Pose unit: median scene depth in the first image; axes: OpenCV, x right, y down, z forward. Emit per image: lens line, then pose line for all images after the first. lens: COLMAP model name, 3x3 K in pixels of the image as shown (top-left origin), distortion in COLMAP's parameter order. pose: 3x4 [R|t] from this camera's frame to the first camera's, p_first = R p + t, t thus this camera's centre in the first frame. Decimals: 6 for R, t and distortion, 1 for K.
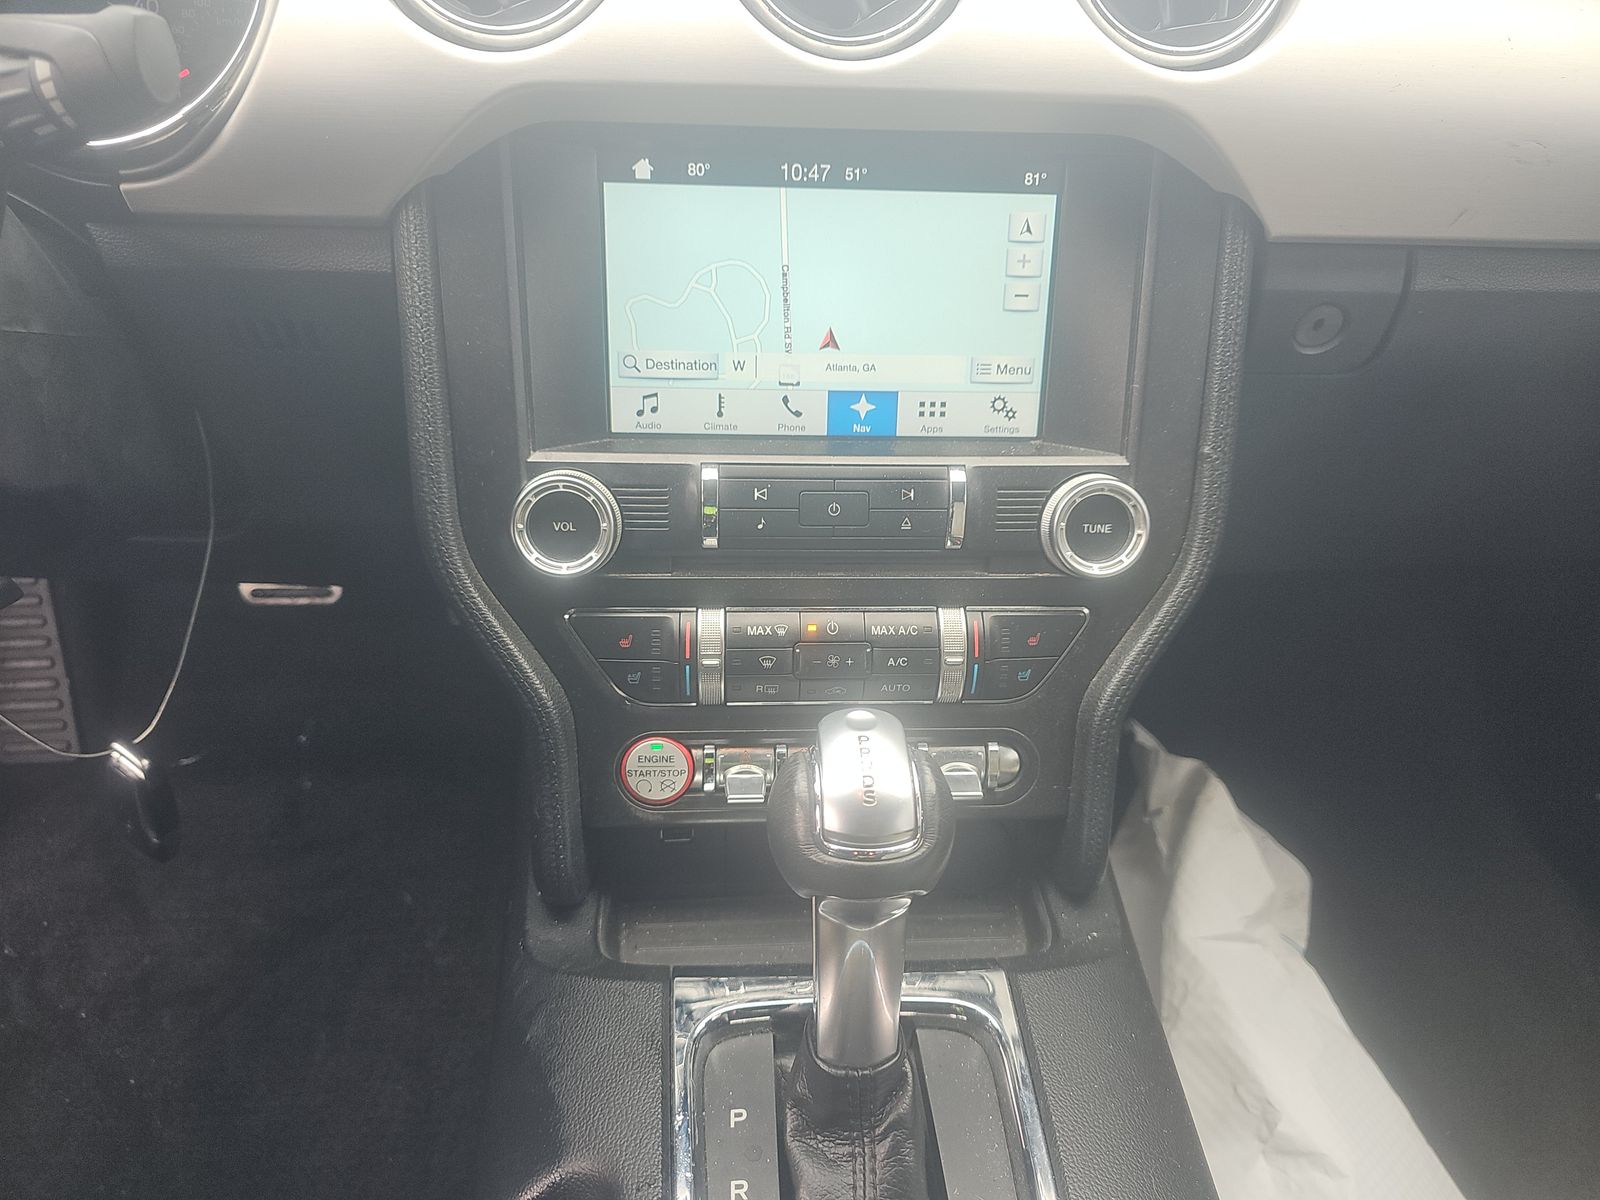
lens RADIAL K [[1052.4, 0, 800.0], [0, 1052.4, 600.0], [0, 0, 1]] dist [0.025924, -0.001031]
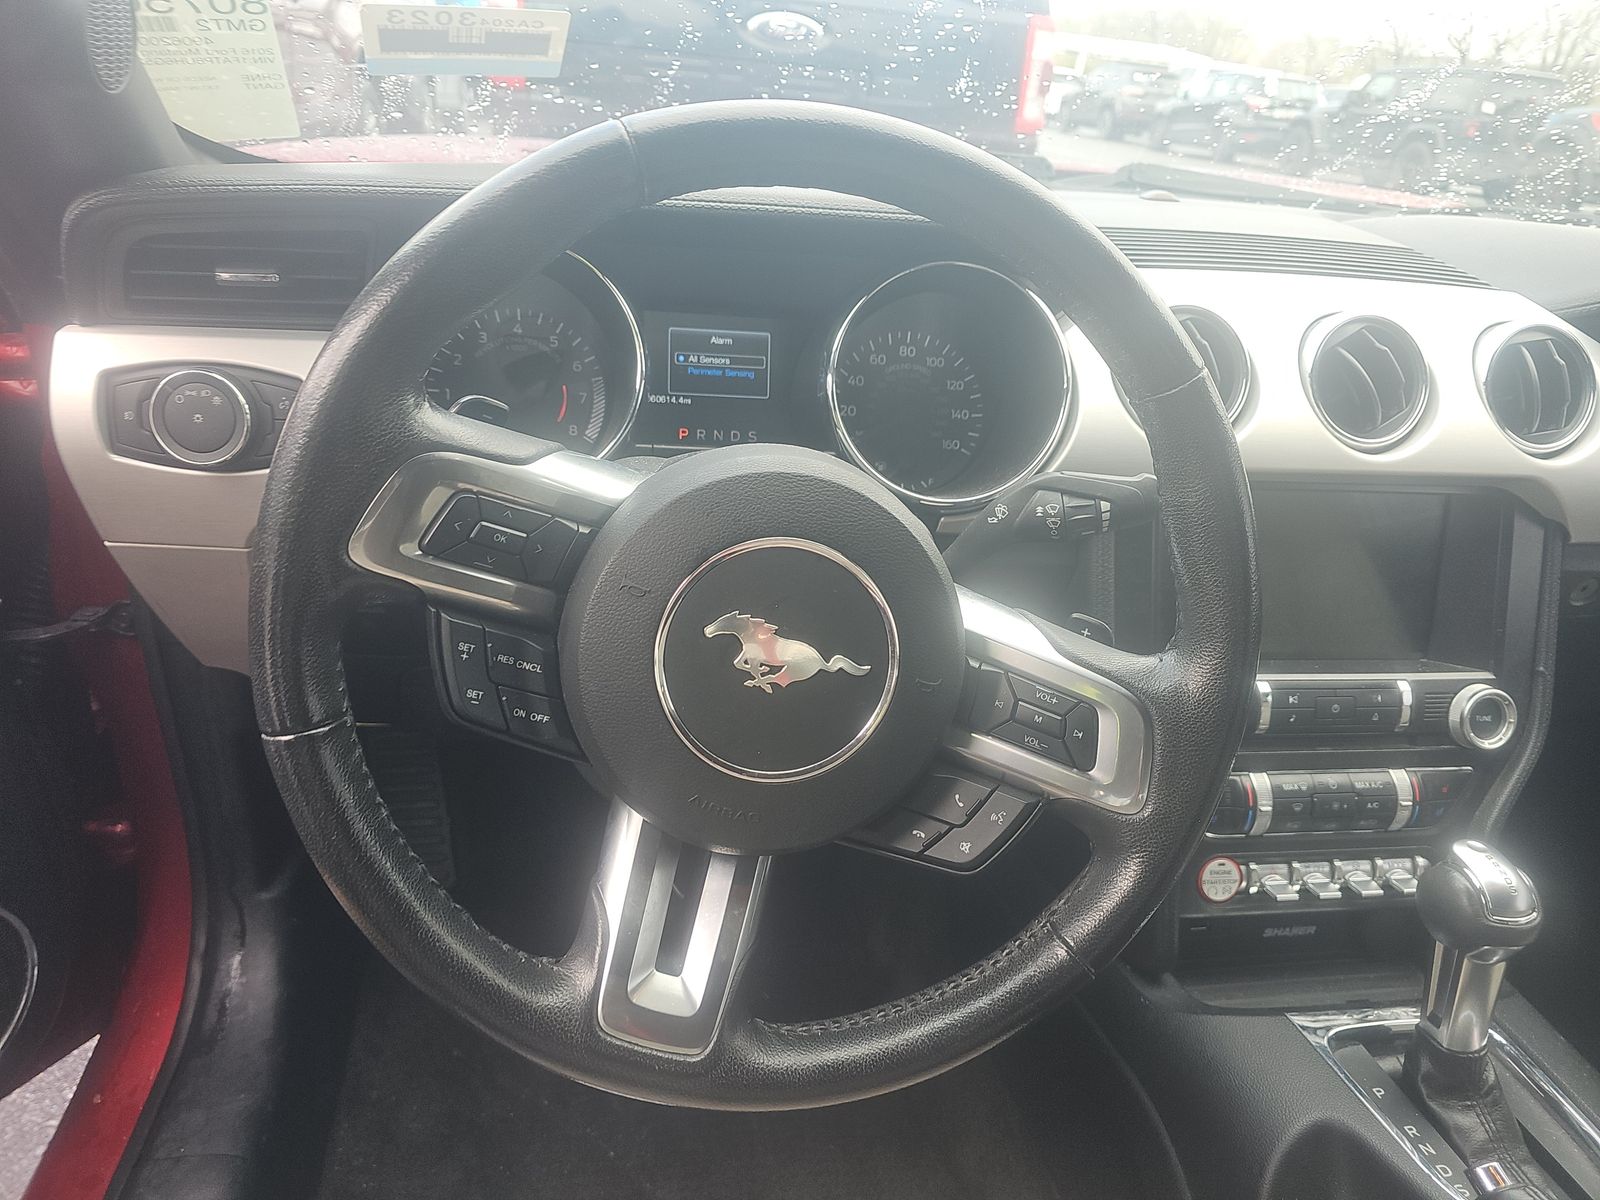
lens RADIAL K [[1083.6, 0, 800.0], [0, 1083.6, 600.0], [0, 0, 1]] dist [-0.004698, -0.002033]
pose [[0.993373, 0.002737, 0.114907, -0.939675], [0.008617, 0.995130, -0.098196, -0.094275], [-0.114616, 0.098535, 0.988511, -0.523250]]
